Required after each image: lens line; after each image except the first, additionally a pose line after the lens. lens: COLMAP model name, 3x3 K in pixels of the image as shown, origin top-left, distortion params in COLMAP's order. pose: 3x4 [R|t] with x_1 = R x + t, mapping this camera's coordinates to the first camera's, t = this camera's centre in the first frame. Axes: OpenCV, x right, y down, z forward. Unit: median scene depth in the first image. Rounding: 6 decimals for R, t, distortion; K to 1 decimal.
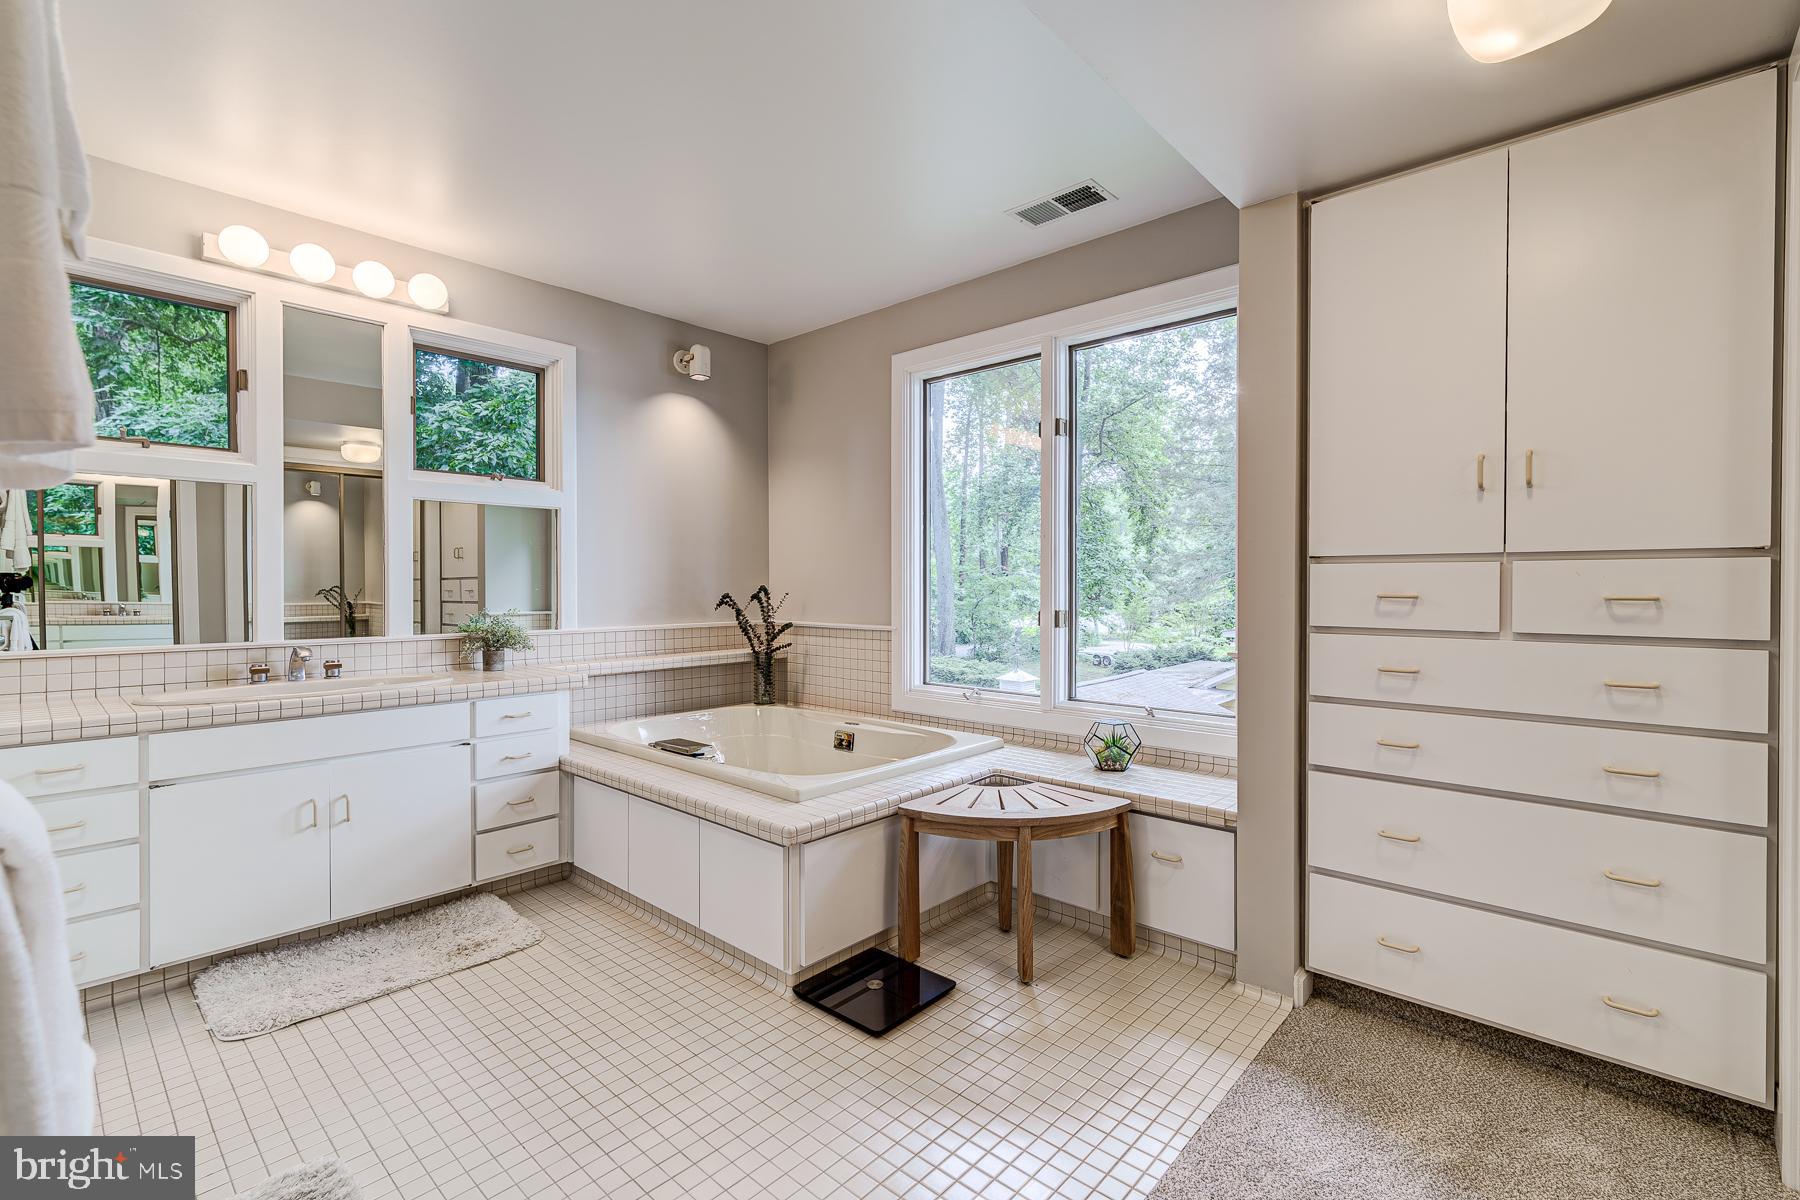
lens RADIAL K [[804.9, 0, 872.5], [0, 804.9, 587.6], [0, 0, 1]] dist [0.003818, 0.000202]
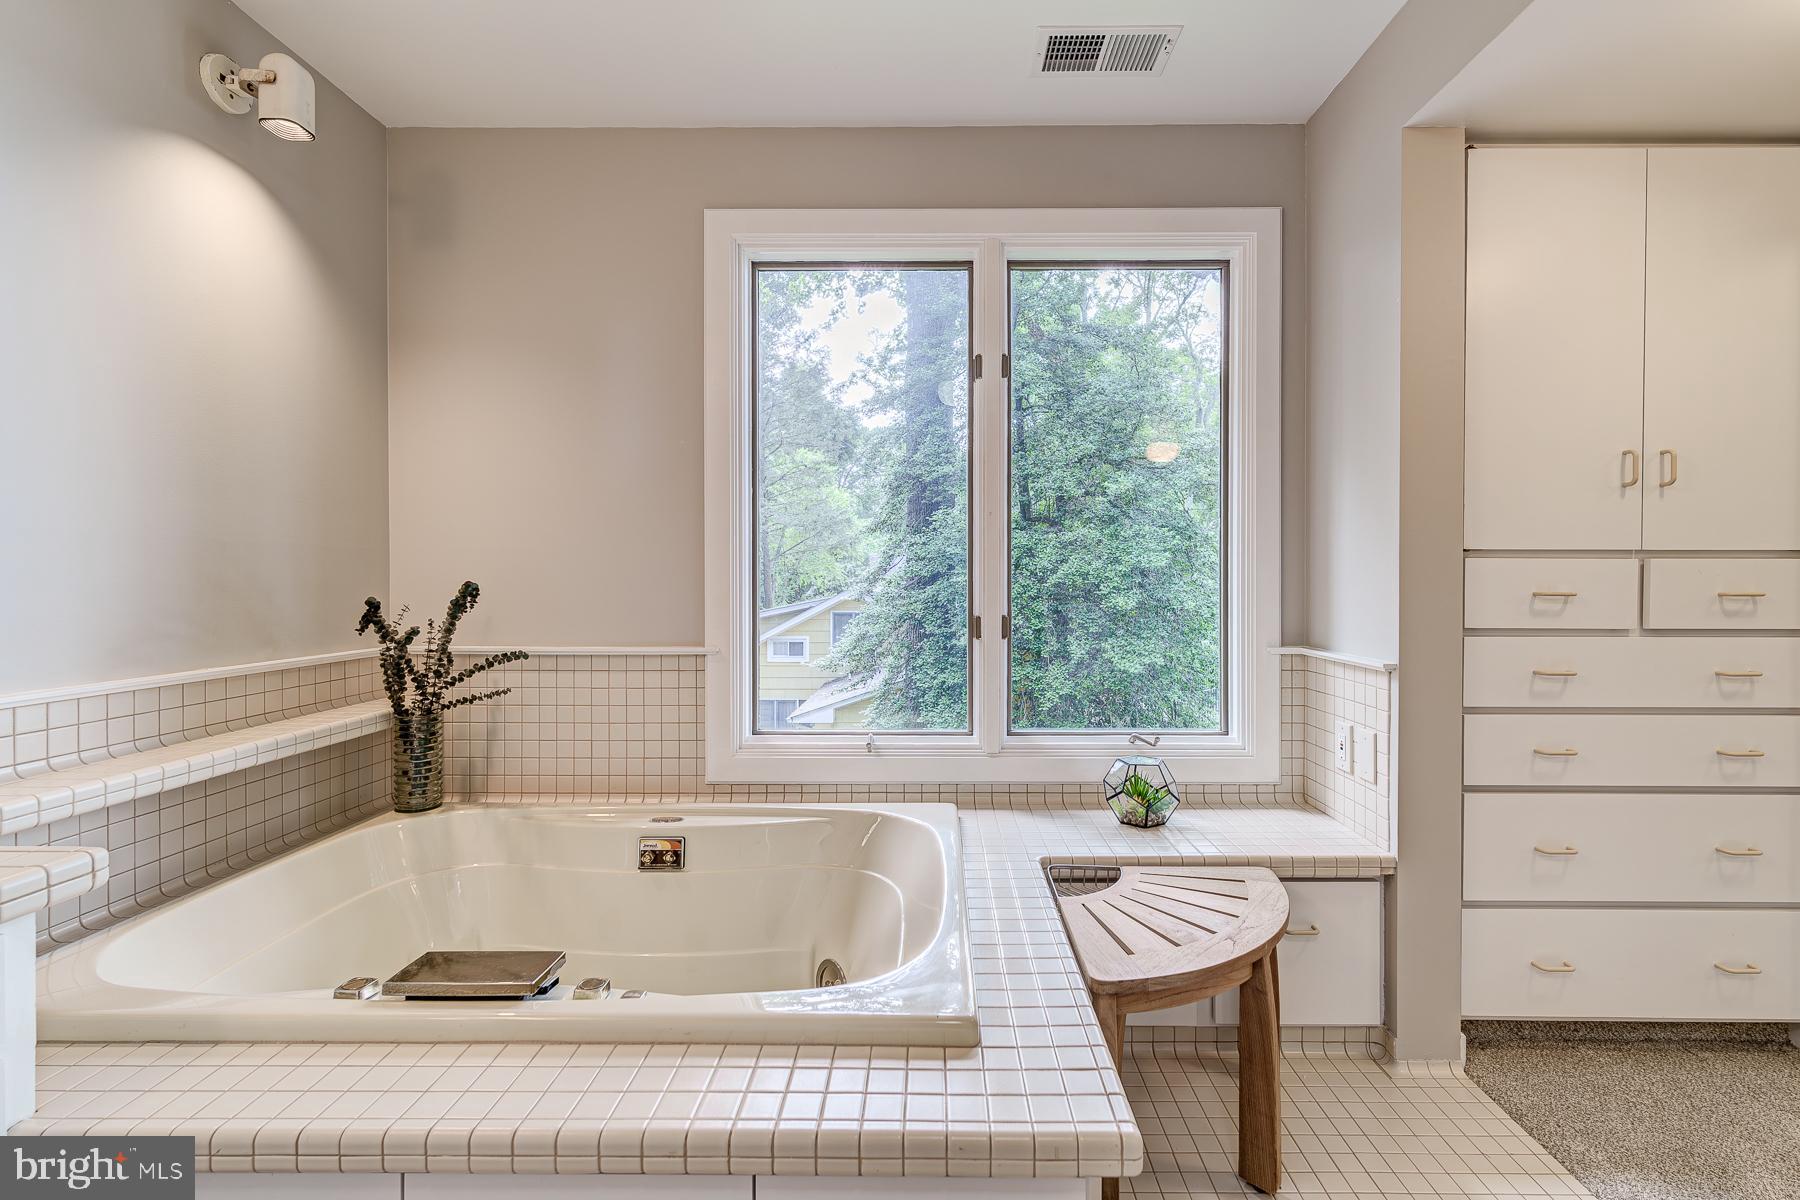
lens RADIAL K [[801.2, 0, 892.4], [0, 801.2, 582.0], [0, 0, 1]] dist [0.001287, 0.000446]
pose [[0.728982, -0.002249, 0.684529, -0.330465], [0.001358, 0.999997, 0.001840, -0.003631], [-0.684531, -0.000412, 0.728984, 0.512744]]
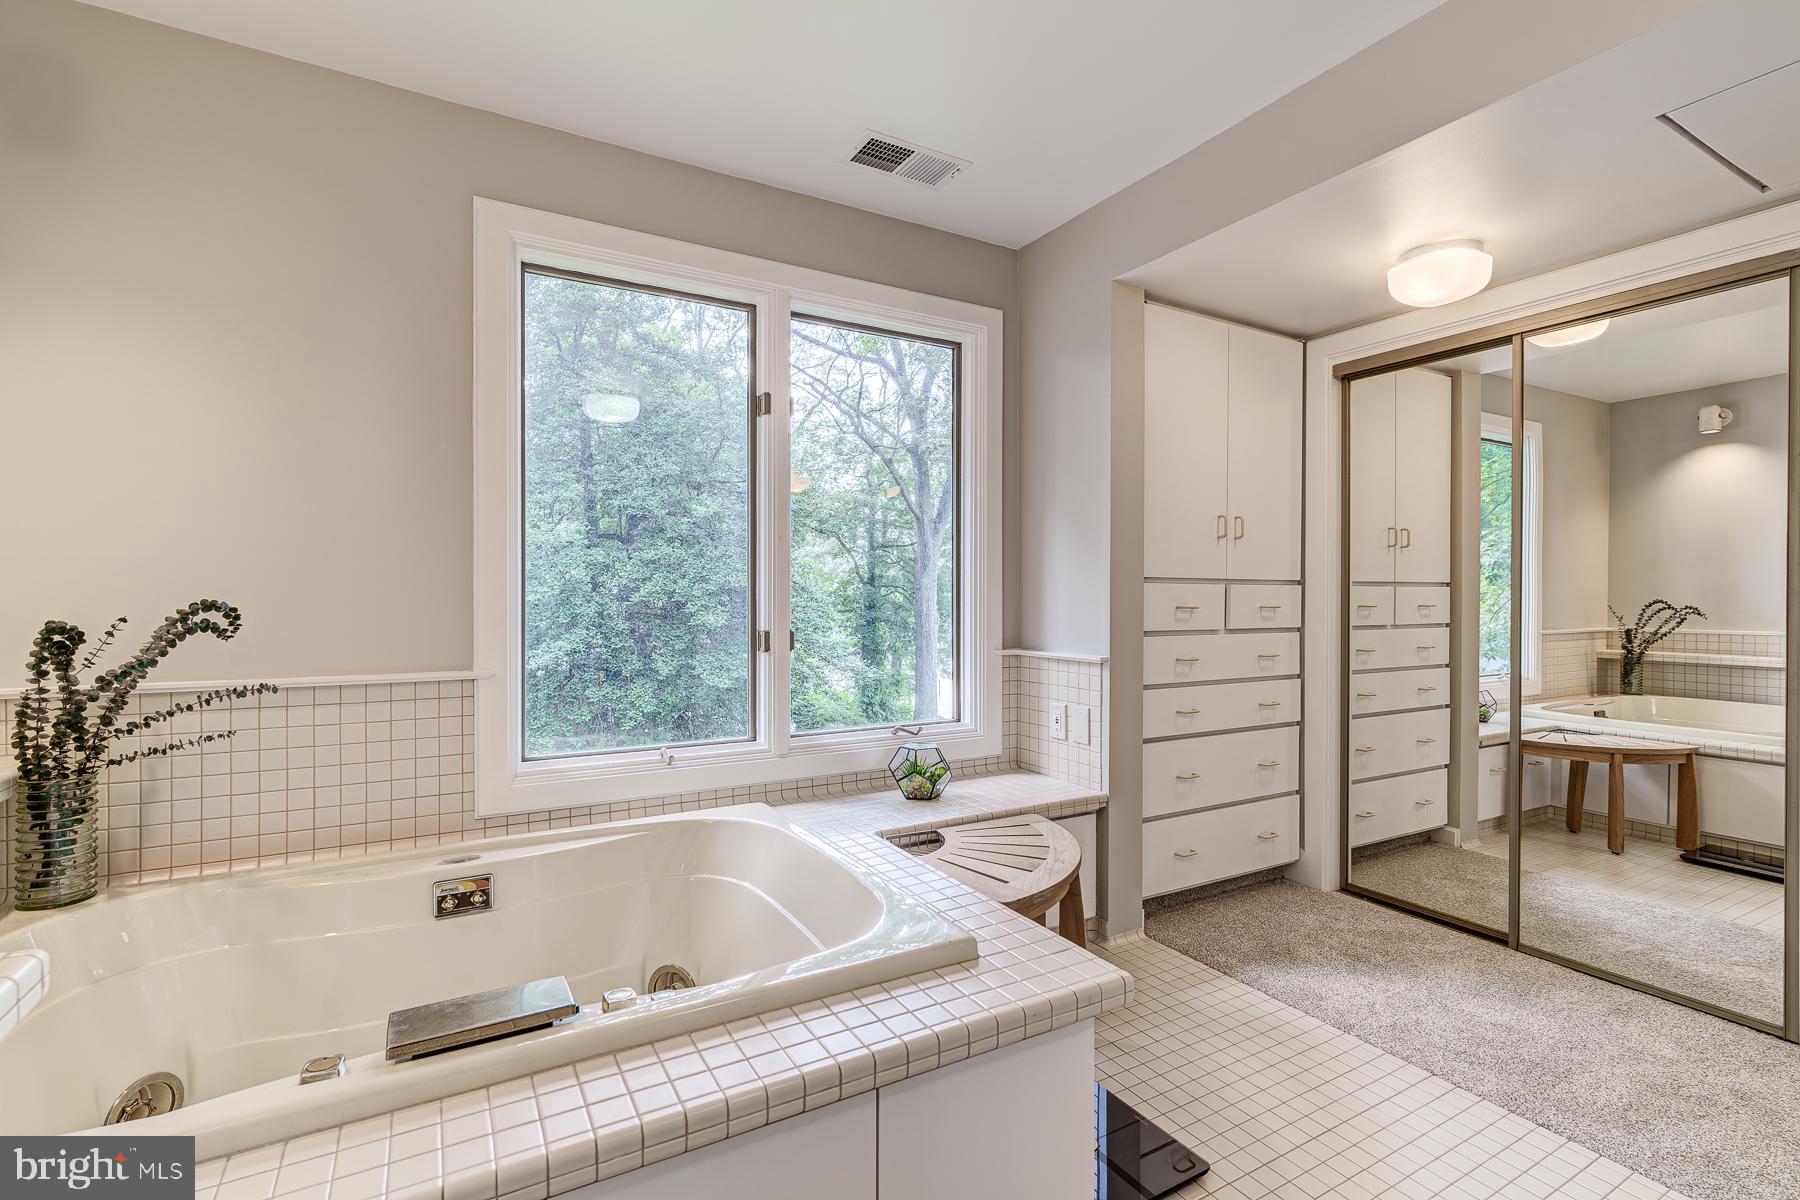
lens RADIAL K [[784.9, 0, 877.1], [0, 784.9, 600.1], [0, 0, 1]] dist [0.002645, 0.000099]
pose [[0.314106, -0.002967, 0.949383, -0.502858], [0.001787, 0.999995, 0.002534, -0.003863], [-0.949386, 0.000900, 0.314109, 0.655702]]
